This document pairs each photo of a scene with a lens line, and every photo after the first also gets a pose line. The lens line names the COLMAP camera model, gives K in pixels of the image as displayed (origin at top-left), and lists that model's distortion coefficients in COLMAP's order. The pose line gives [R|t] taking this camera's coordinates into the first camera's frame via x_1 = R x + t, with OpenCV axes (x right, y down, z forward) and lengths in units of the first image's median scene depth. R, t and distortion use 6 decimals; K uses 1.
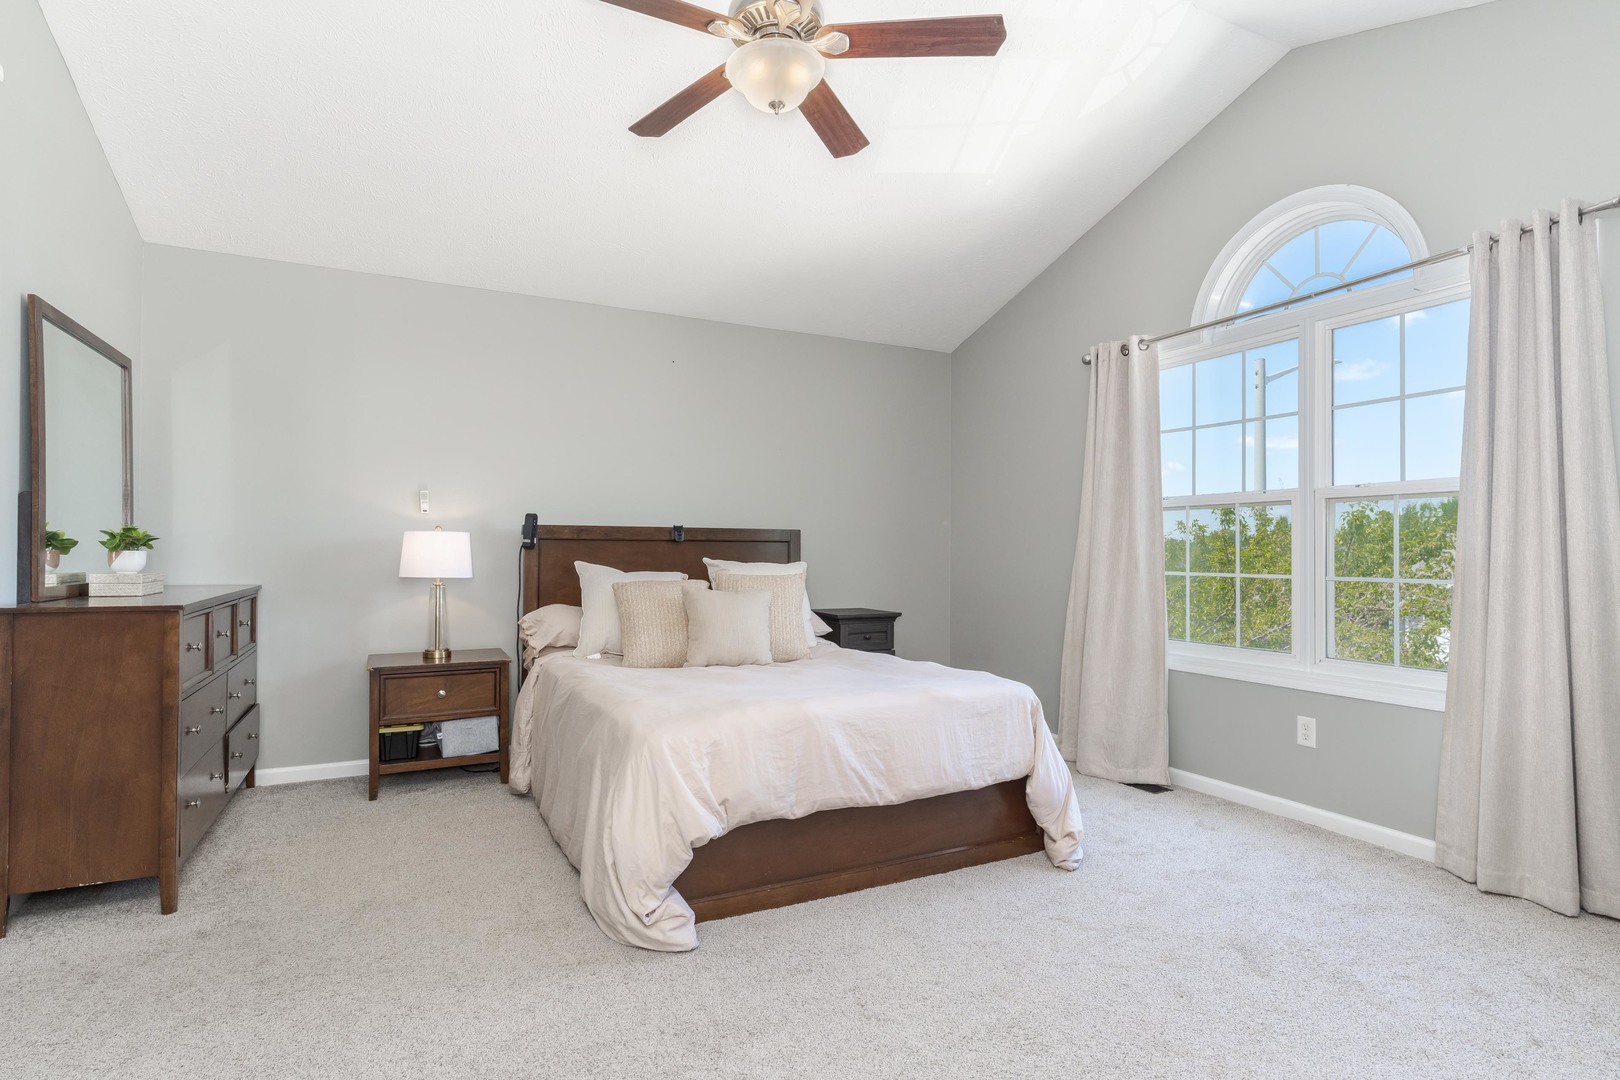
lens RADIAL K [[801.2, 0, 810.0], [0, 801.2, 540.0], [0, 0, 1]] dist [-0.000884, -0.000095]
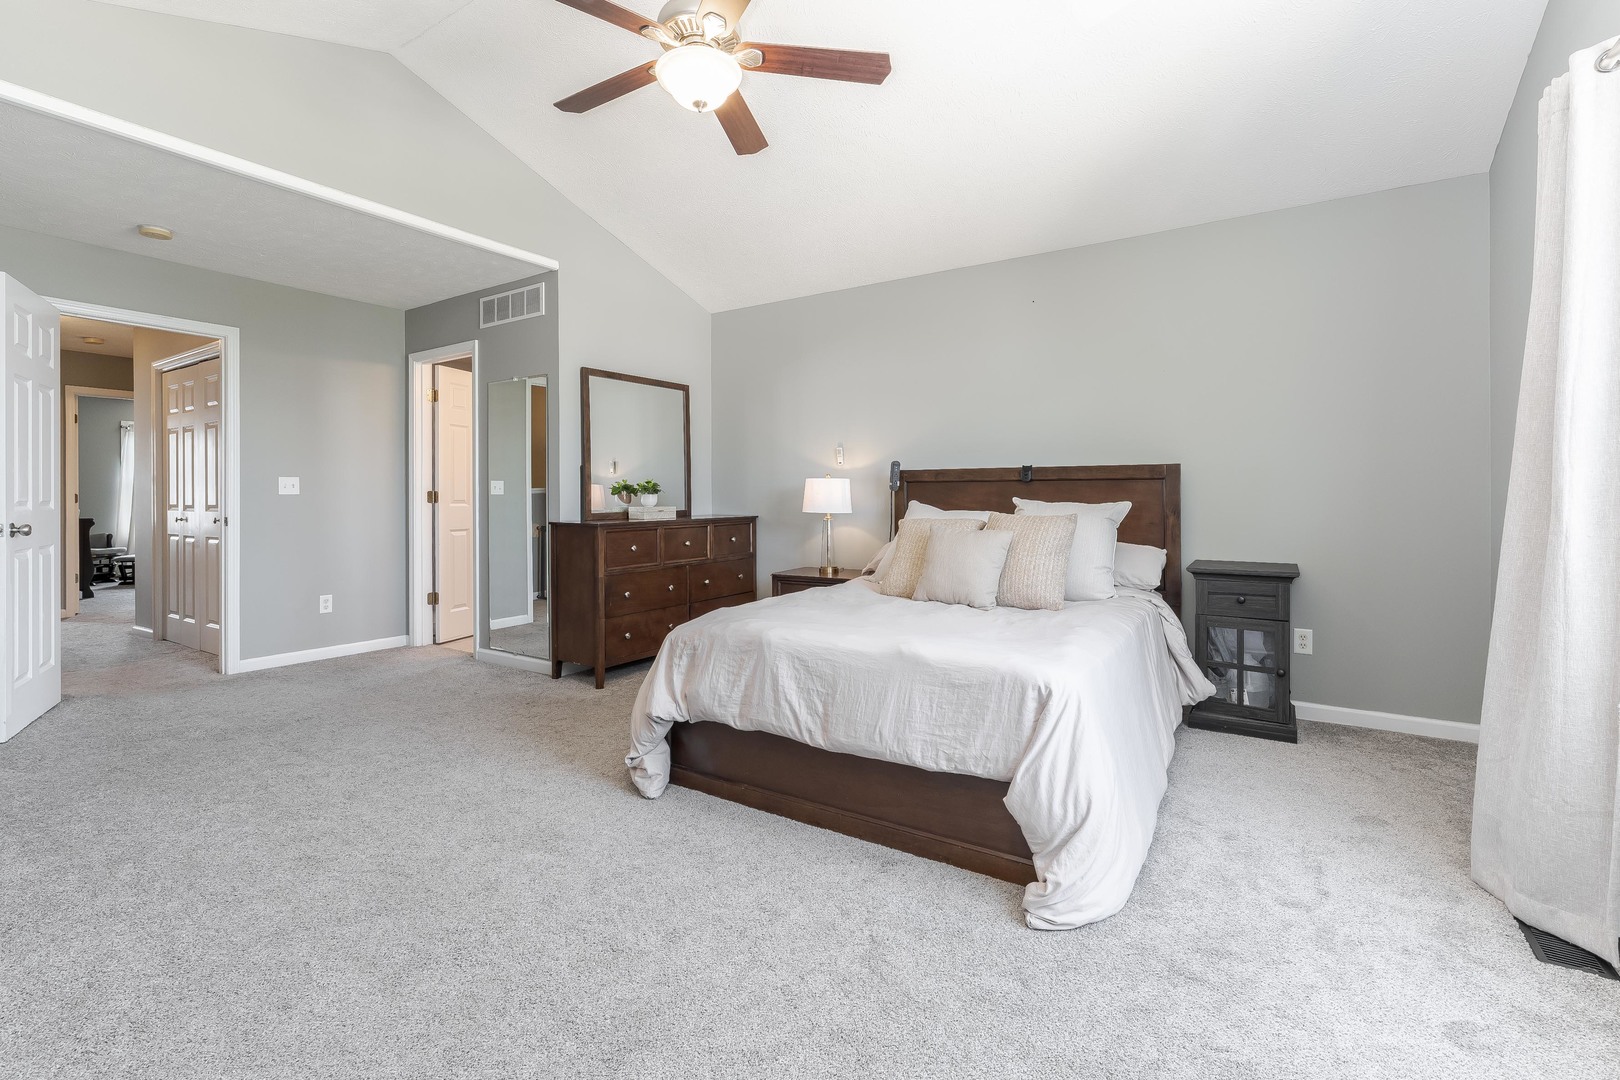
lens RADIAL K [[735.4, 0, 832.8], [0, 735.4, 501.8], [0, 0, 1]] dist [-0.002050, 0.000293]
pose [[0.510075, 0.001282, -0.860129, 0.758928], [0.018729, 0.999745, 0.012597, 0.016851], [0.859926, -0.022535, 0.509921, 0.488709]]
